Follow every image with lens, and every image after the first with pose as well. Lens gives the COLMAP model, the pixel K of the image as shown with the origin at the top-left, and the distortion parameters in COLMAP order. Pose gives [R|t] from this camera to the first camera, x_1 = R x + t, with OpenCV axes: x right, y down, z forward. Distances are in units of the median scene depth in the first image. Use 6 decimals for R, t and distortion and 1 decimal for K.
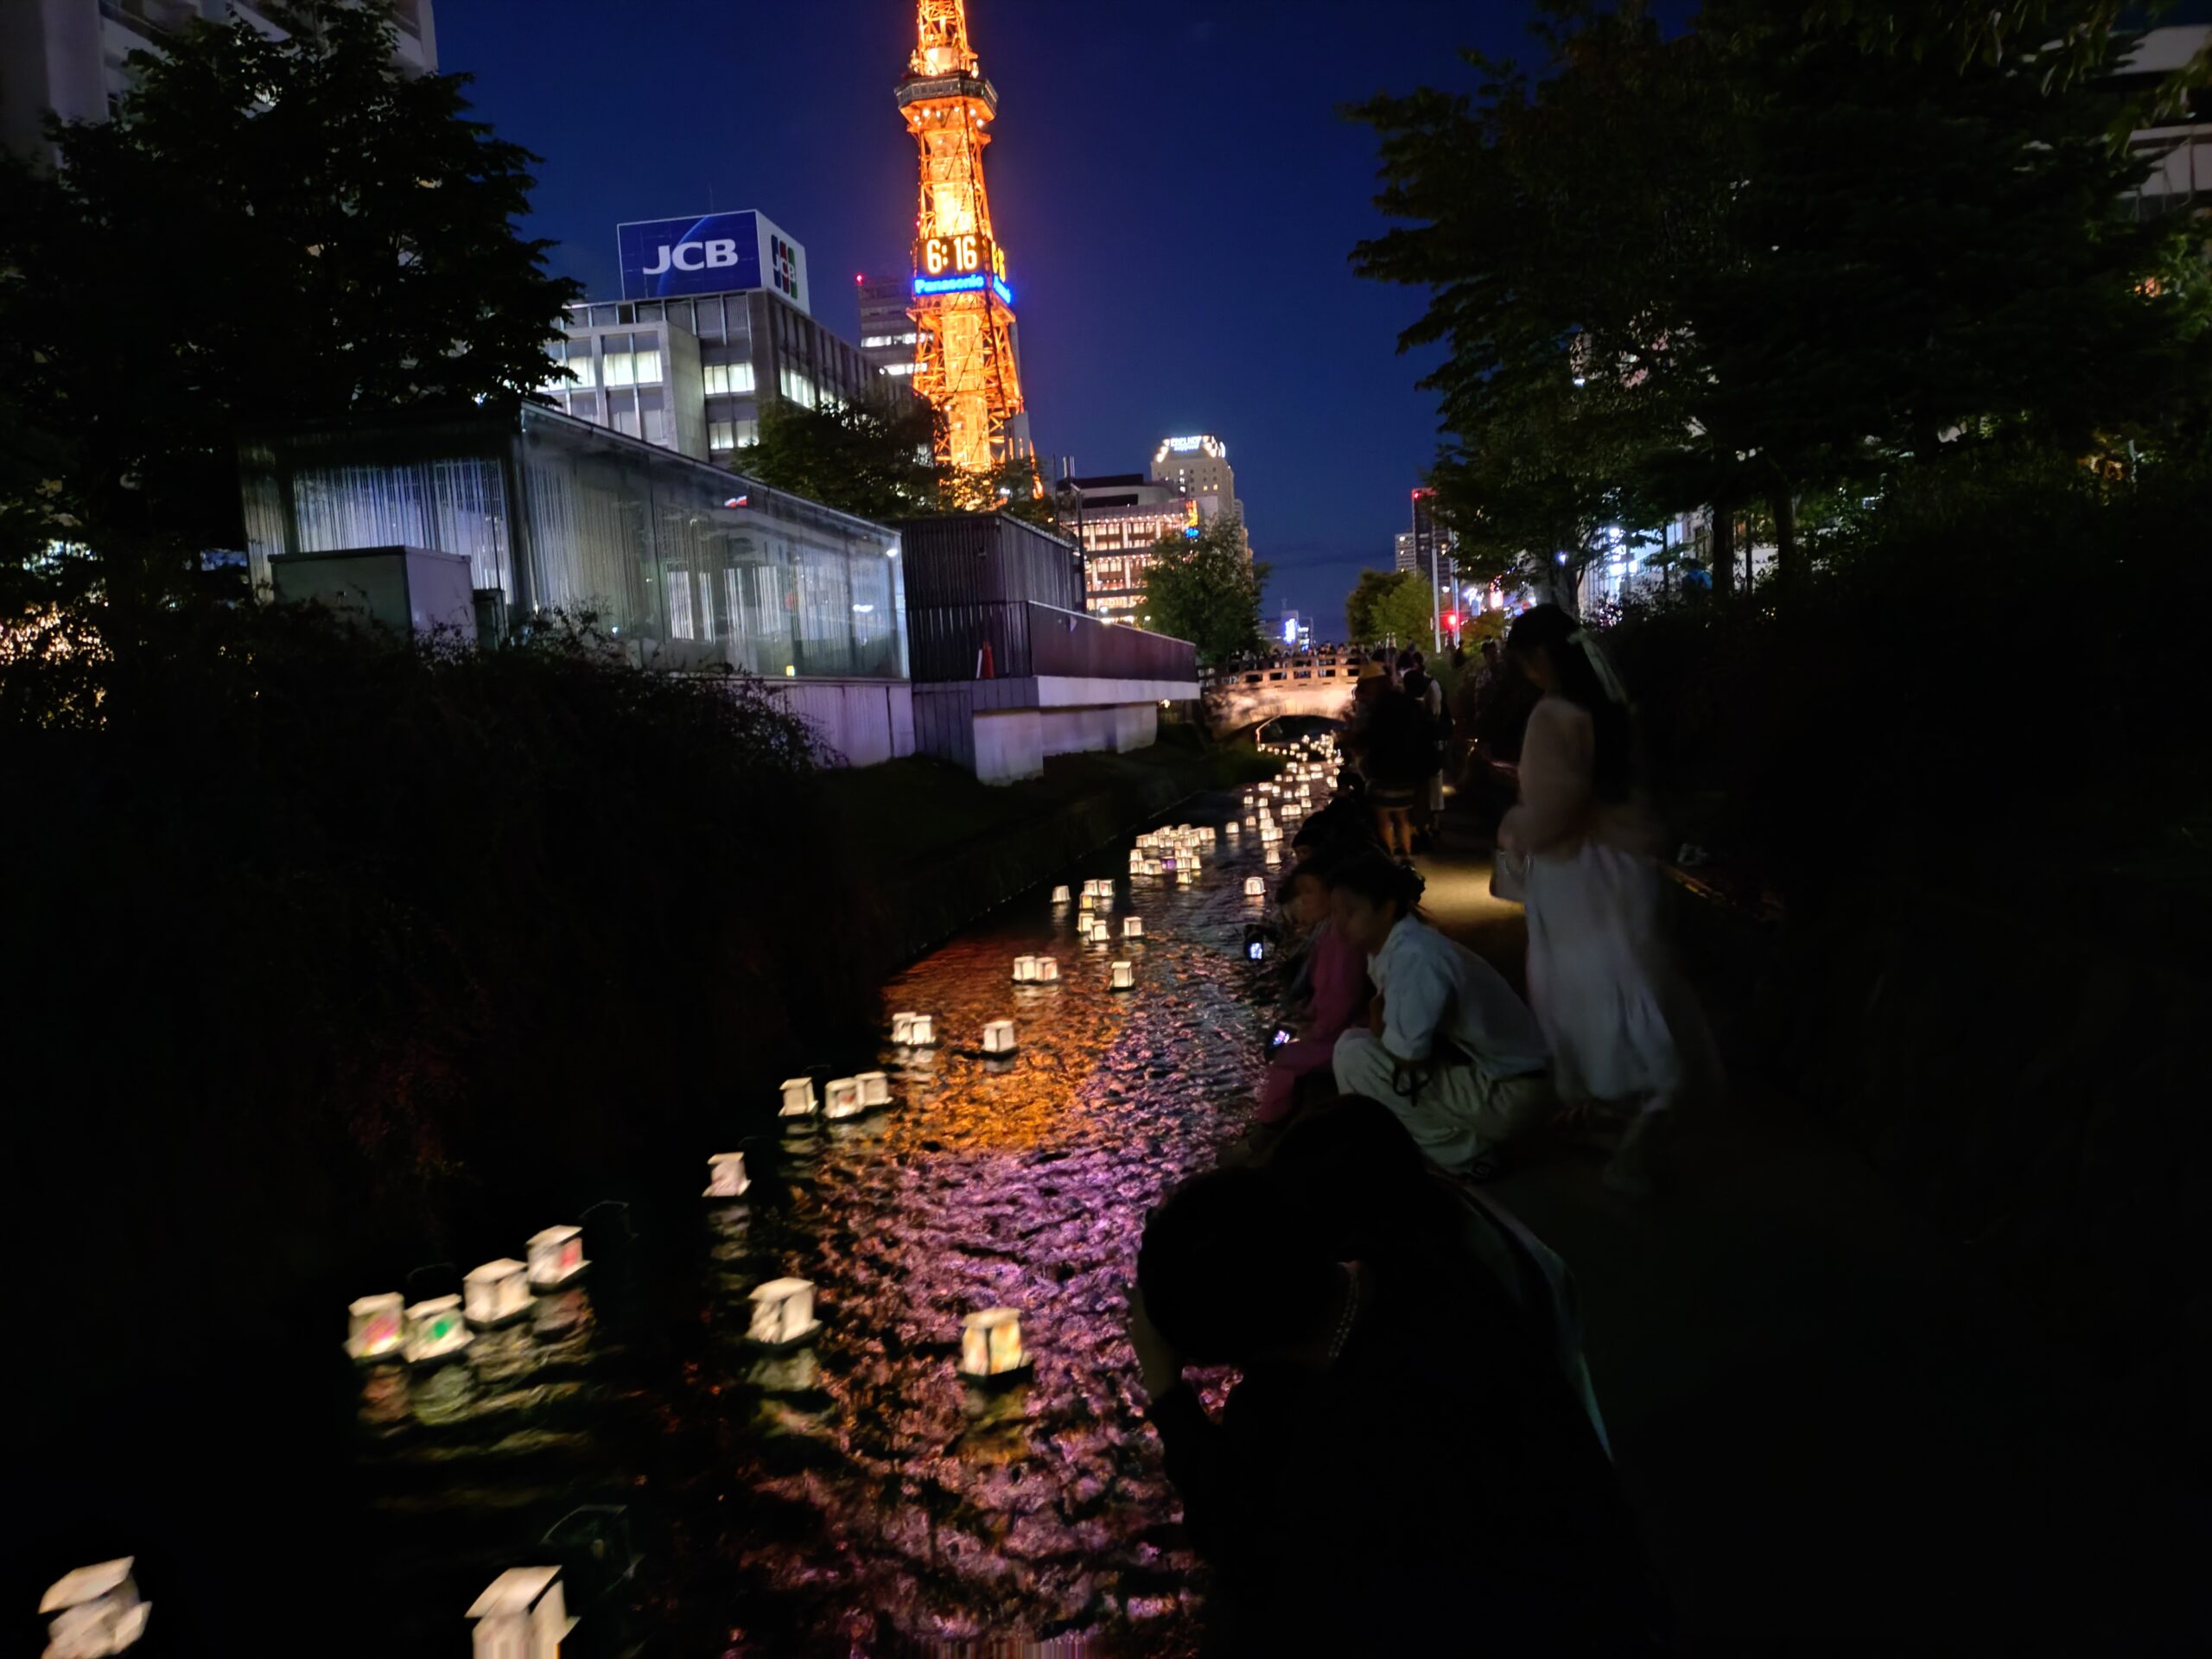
lens RADIAL K [[1689.5, 0, 1108.9], [0, 1689.5, 838.8], [0, 0, 1]] dist [0.017560, 0.003623]
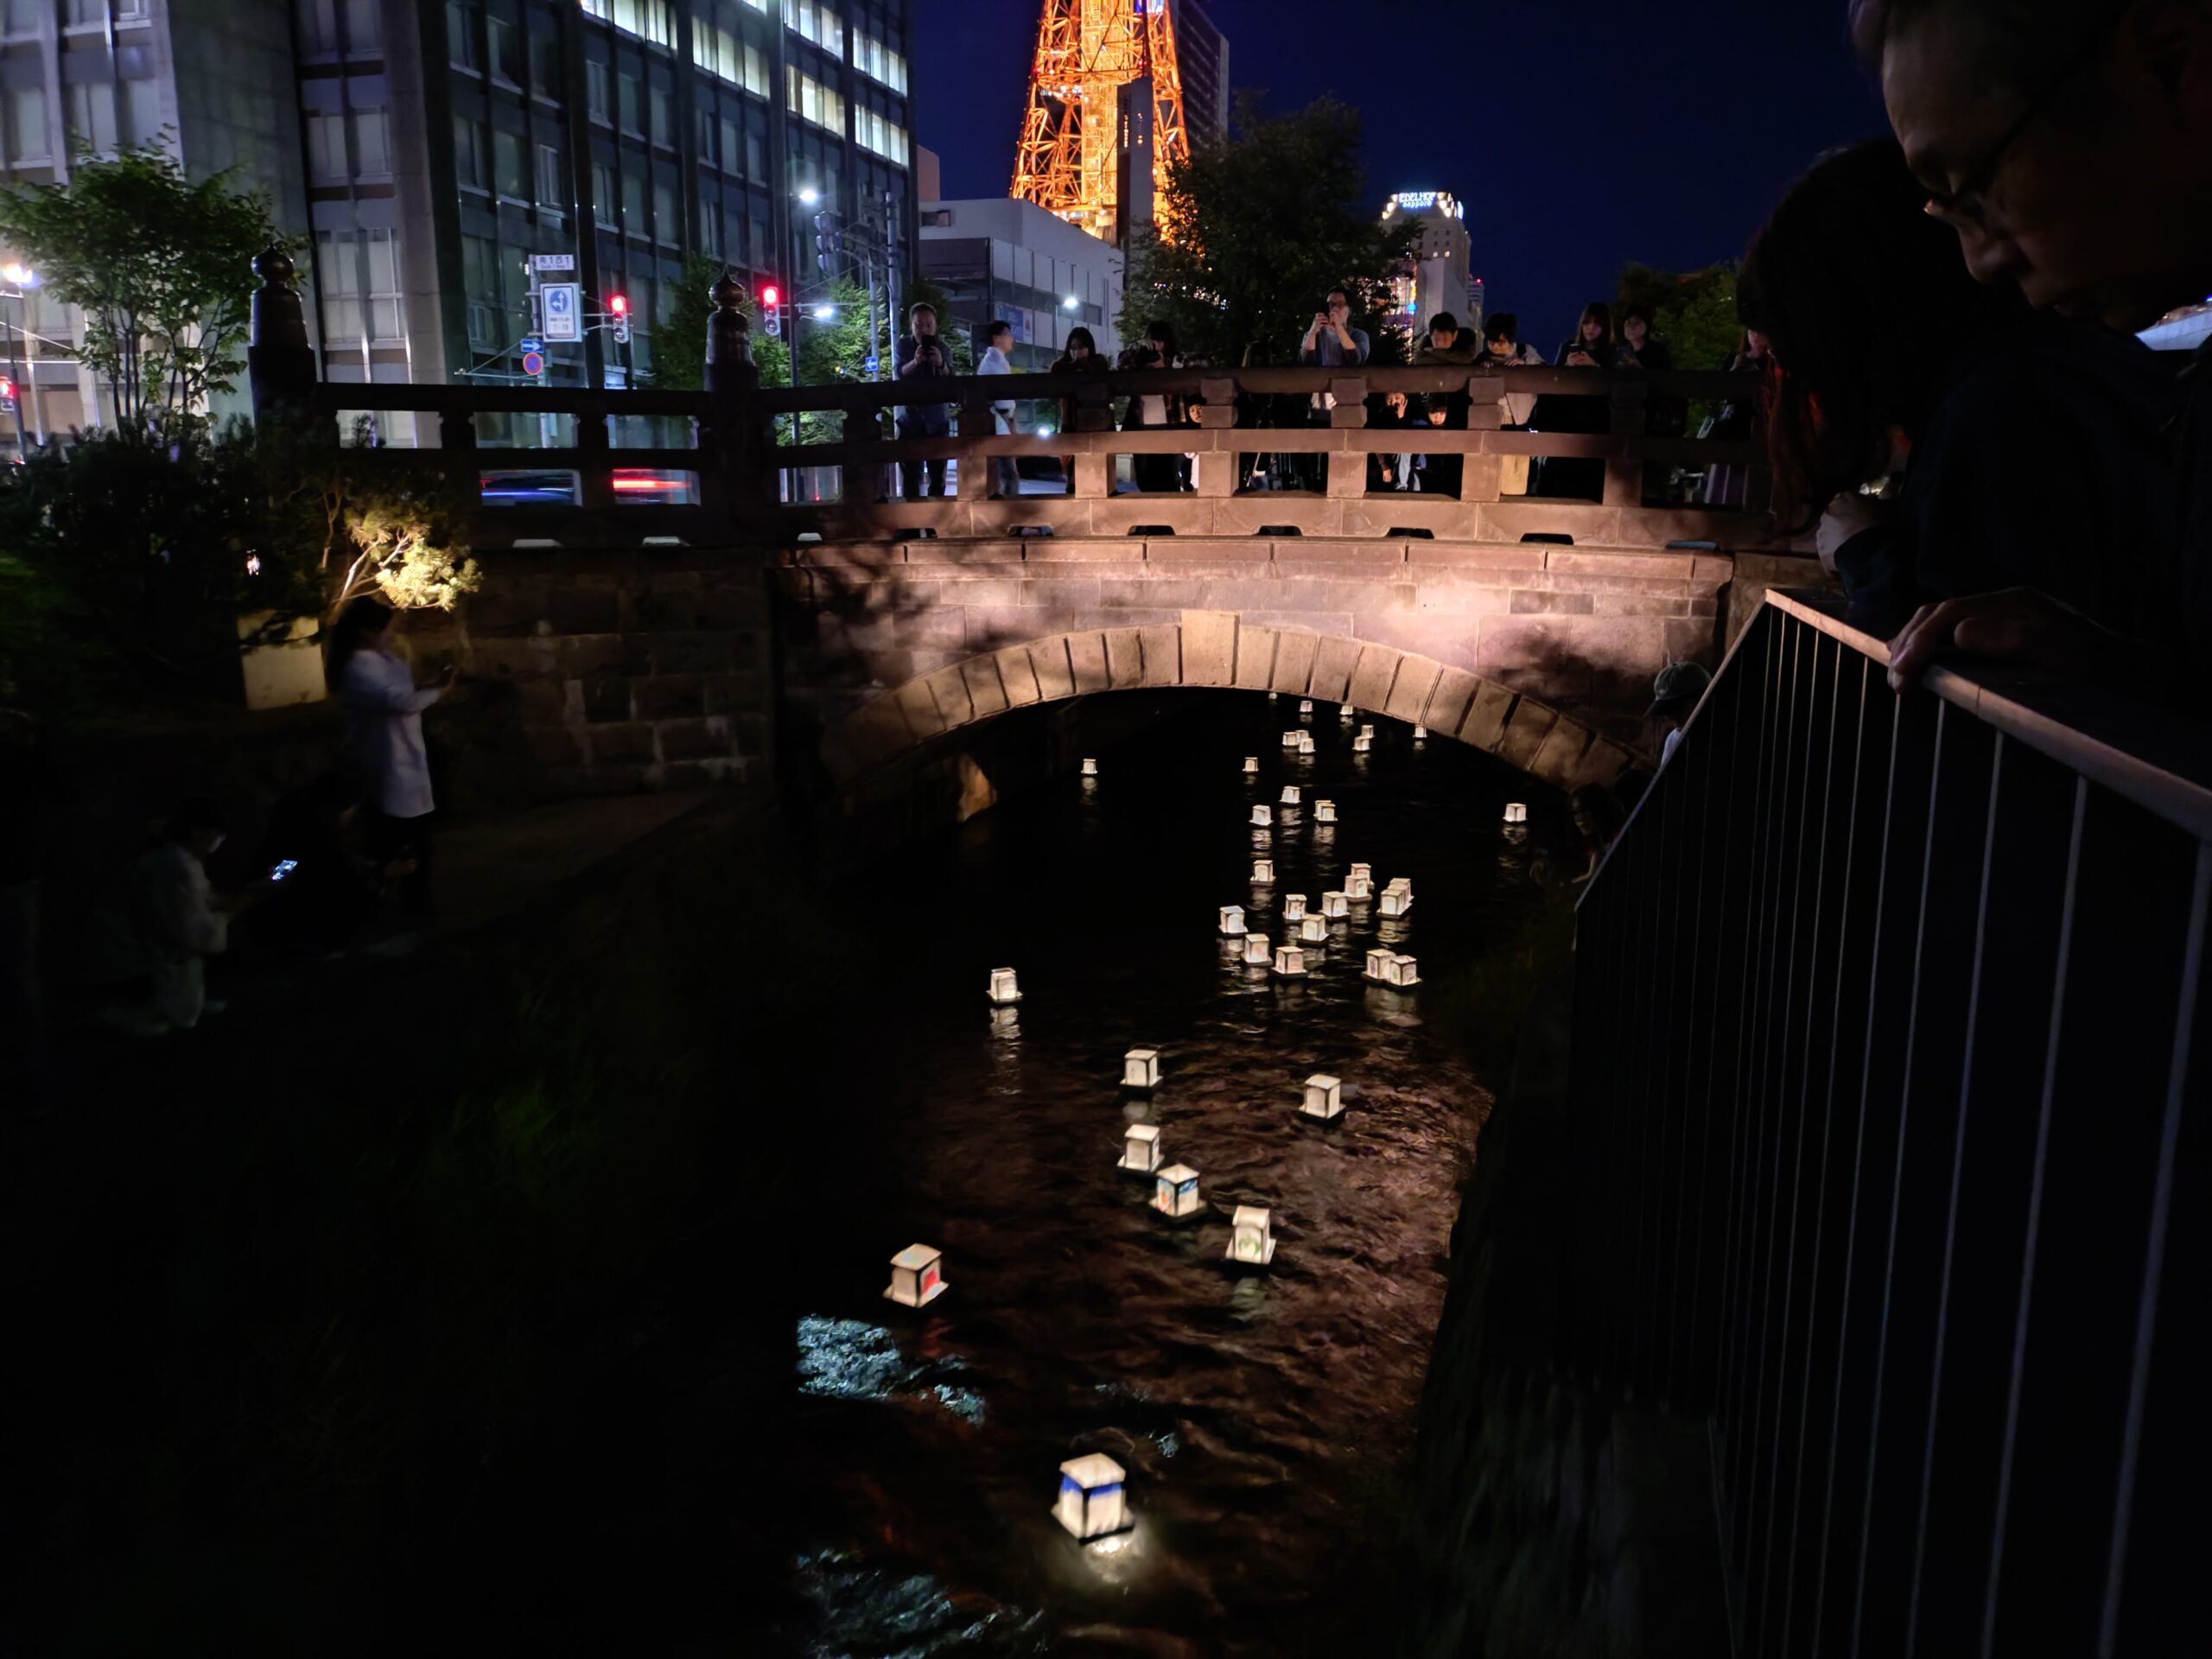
lens RADIAL K [[1689.5, 0, 1108.1], [0, 1689.5, 817.1], [0, 0, 1]] dist [0.017560, 0.003623]
pose [[0.989838, 0.084521, -0.114356, 0.076533], [-0.071595, 0.991038, 0.112770, -0.050757], [0.122862, -0.103437, 0.987019, 0.519098]]
